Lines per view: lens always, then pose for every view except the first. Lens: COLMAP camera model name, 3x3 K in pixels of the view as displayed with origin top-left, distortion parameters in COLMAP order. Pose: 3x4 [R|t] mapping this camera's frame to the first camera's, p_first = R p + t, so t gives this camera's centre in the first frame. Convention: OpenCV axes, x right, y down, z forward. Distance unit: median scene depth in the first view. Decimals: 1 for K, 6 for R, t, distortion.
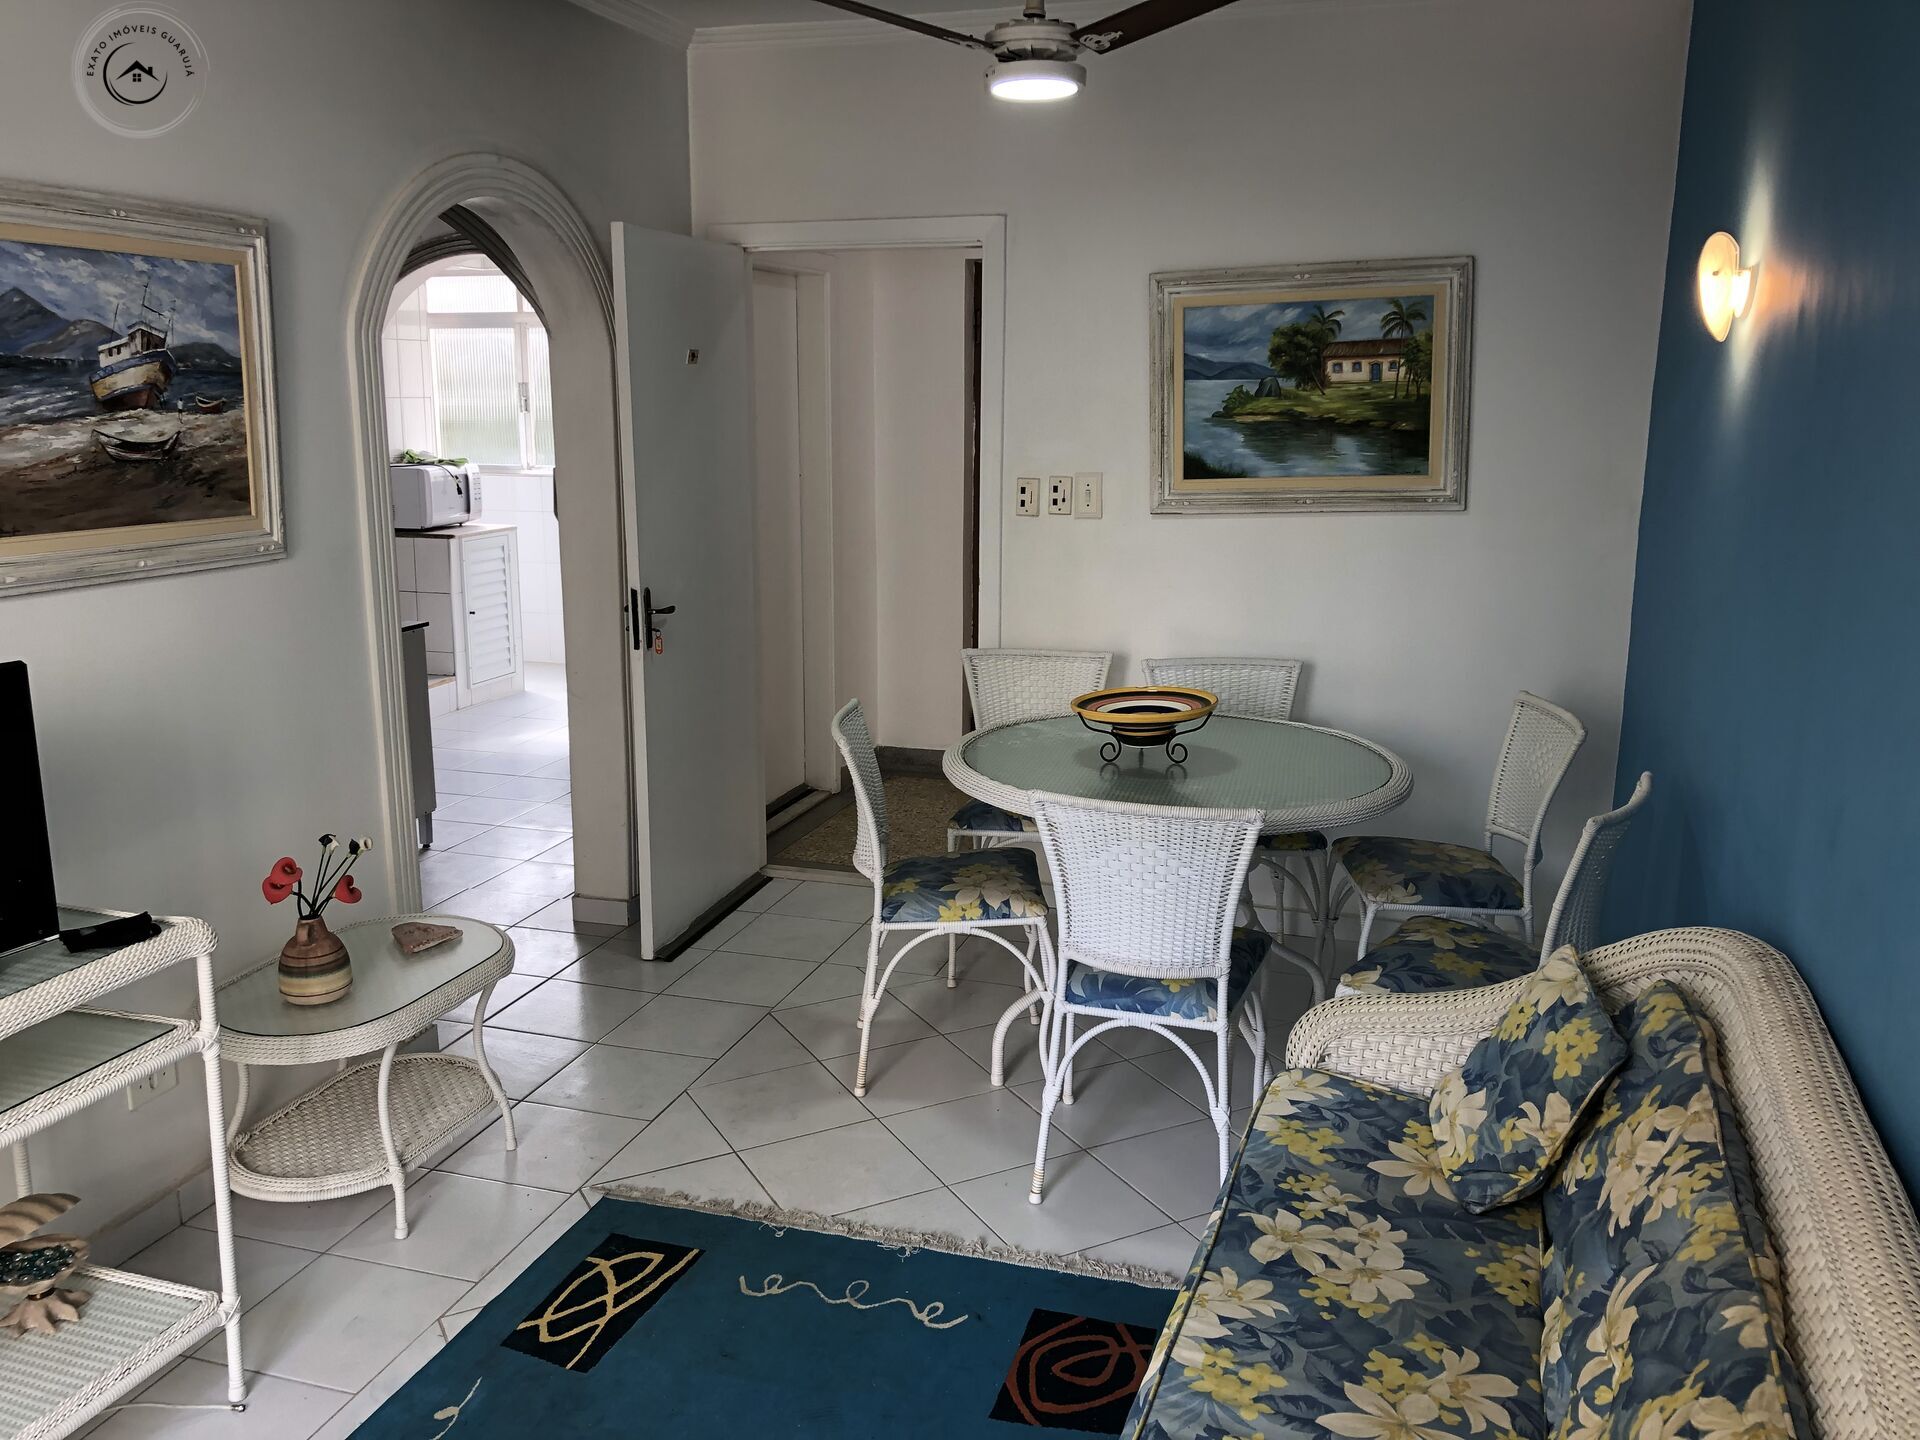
lens RADIAL K [[1576.0, 0, 949.5], [0, 1576.0, 716.7], [0, 0, 1]] dist [0.036770, -0.037213]
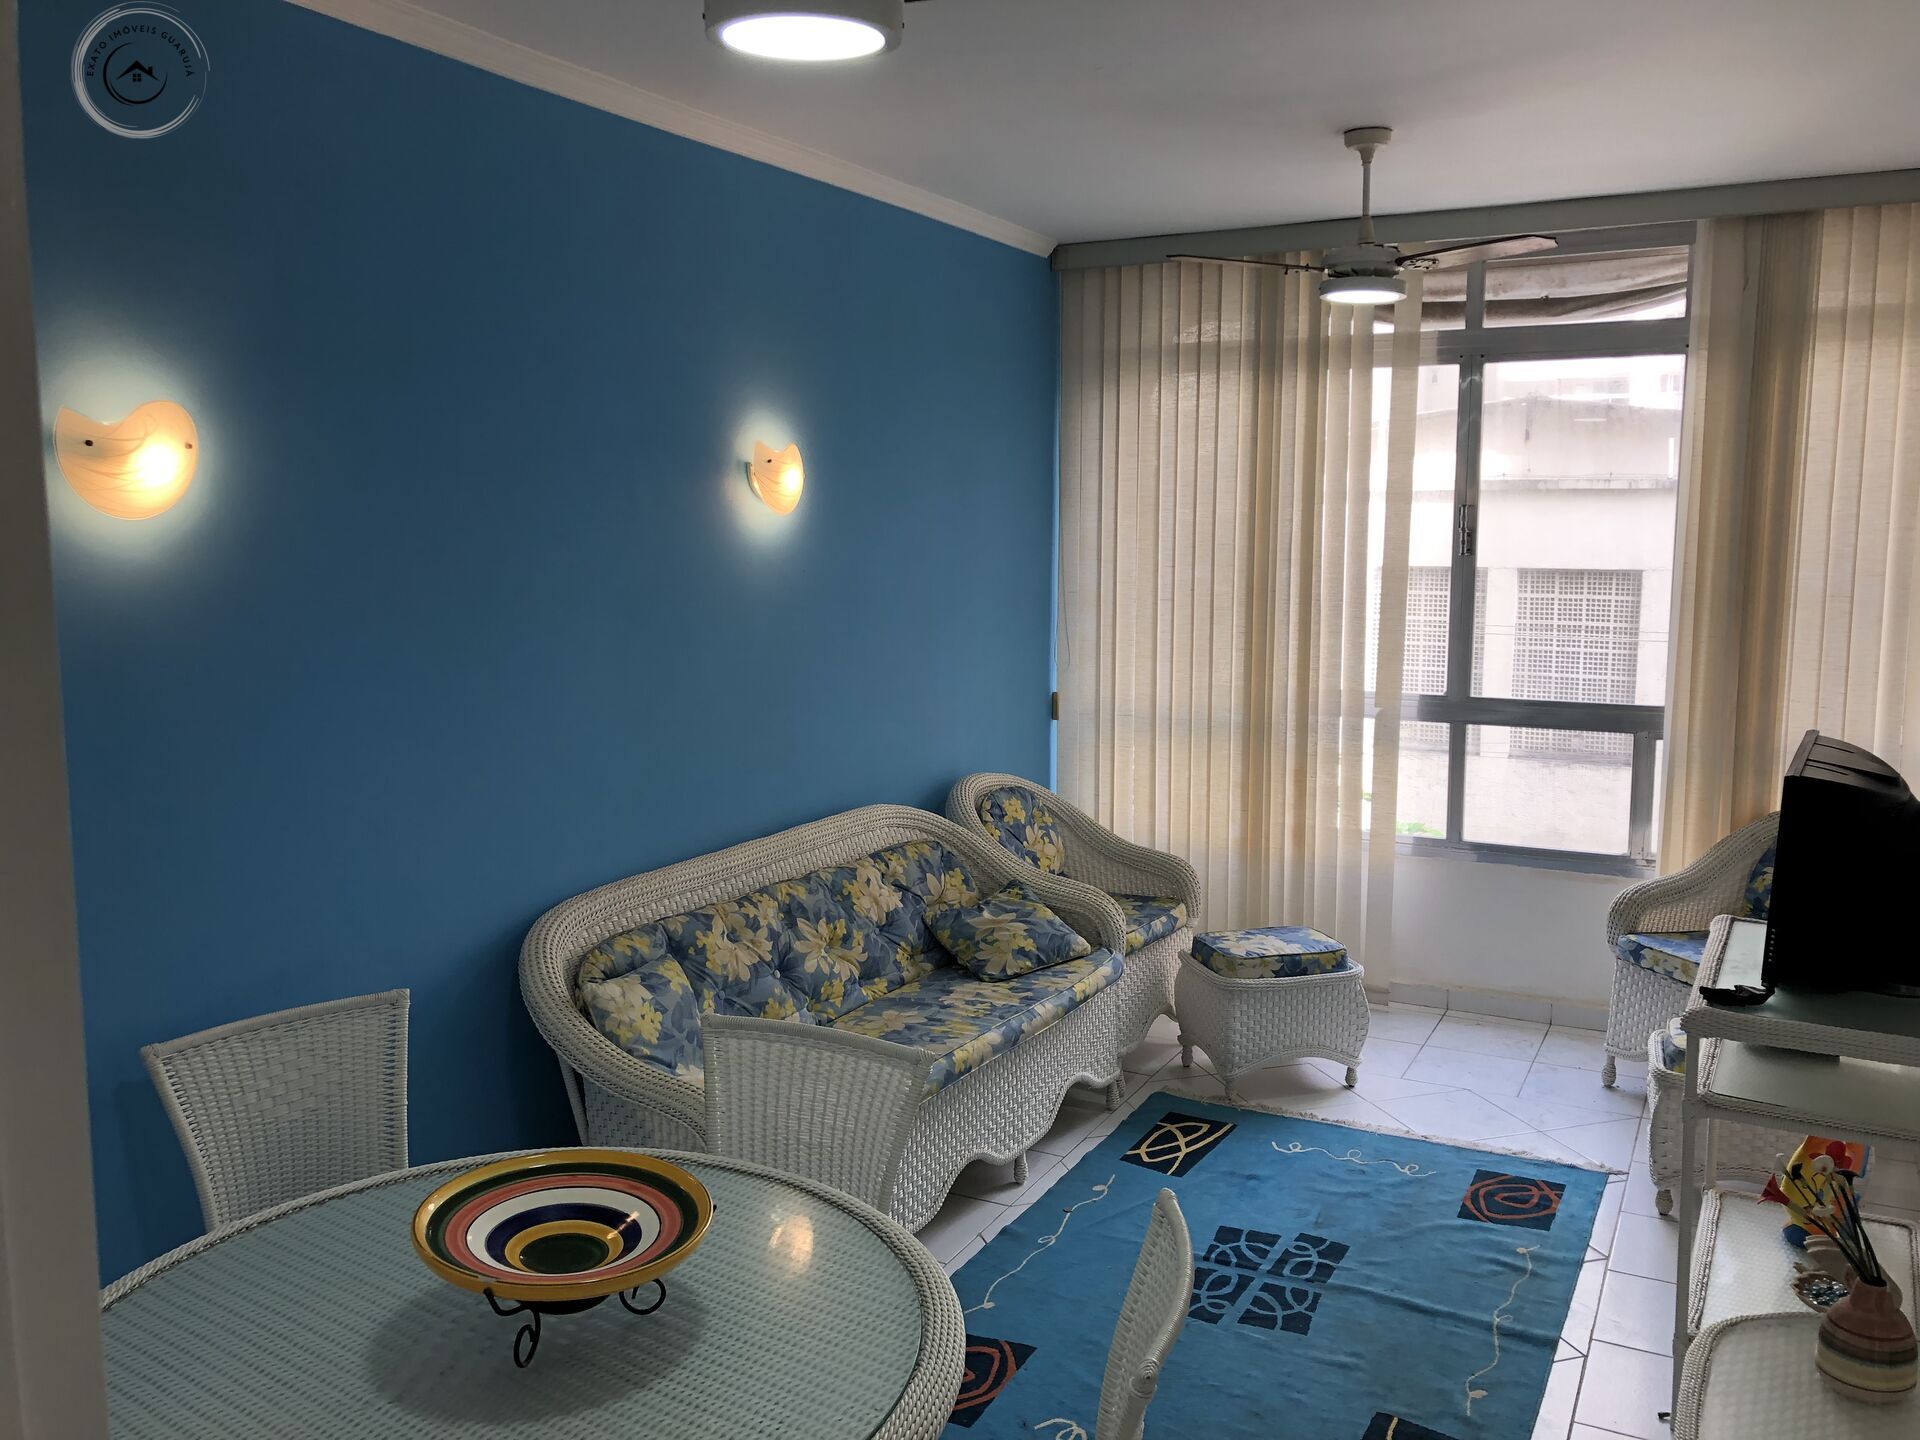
lens RADIAL K [[1576.0, 0, 959.0], [0, 1576.0, 695.7], [0, 0, 1]] dist [0.036770, -0.037213]
pose [[-0.984990, -0.023843, 0.170956, -0.096702], [0.032657, 0.946786, 0.320203, -0.381372], [-0.169494, 0.320980, -0.931796, 1.641135]]
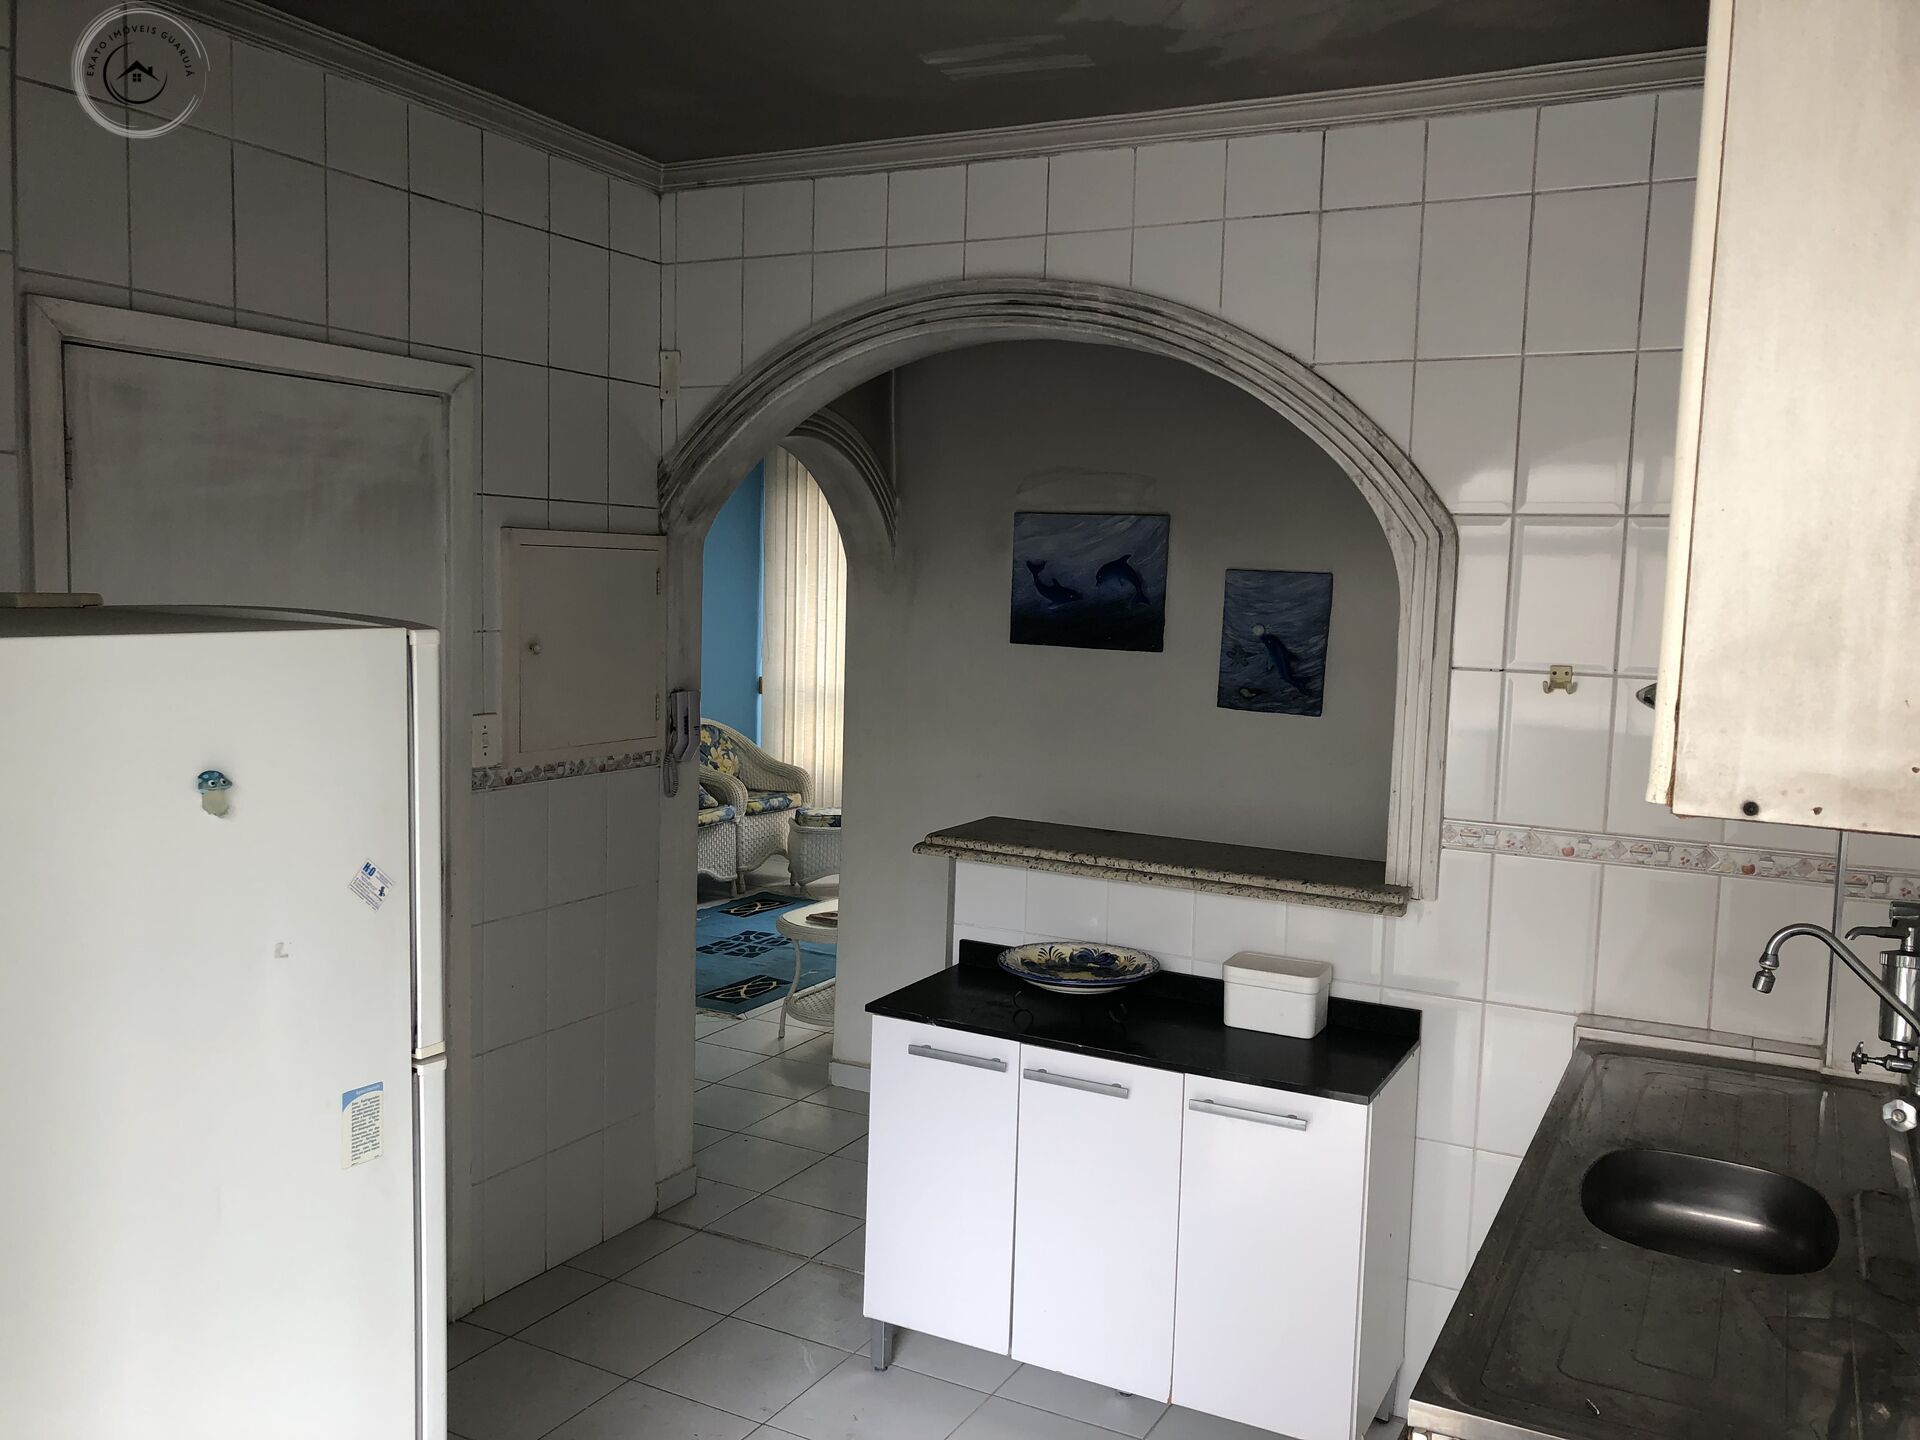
lens RADIAL K [[1576.0, 0, 970.2], [0, 1576.0, 710.3], [0, 0, 1]] dist [0.036770, -0.037213]
pose [[-0.983176, -0.046680, 0.176594, -0.818009], [0.006755, 0.956840, 0.290538, -0.591924], [-0.182534, 0.286843, -0.940427, 2.651623]]
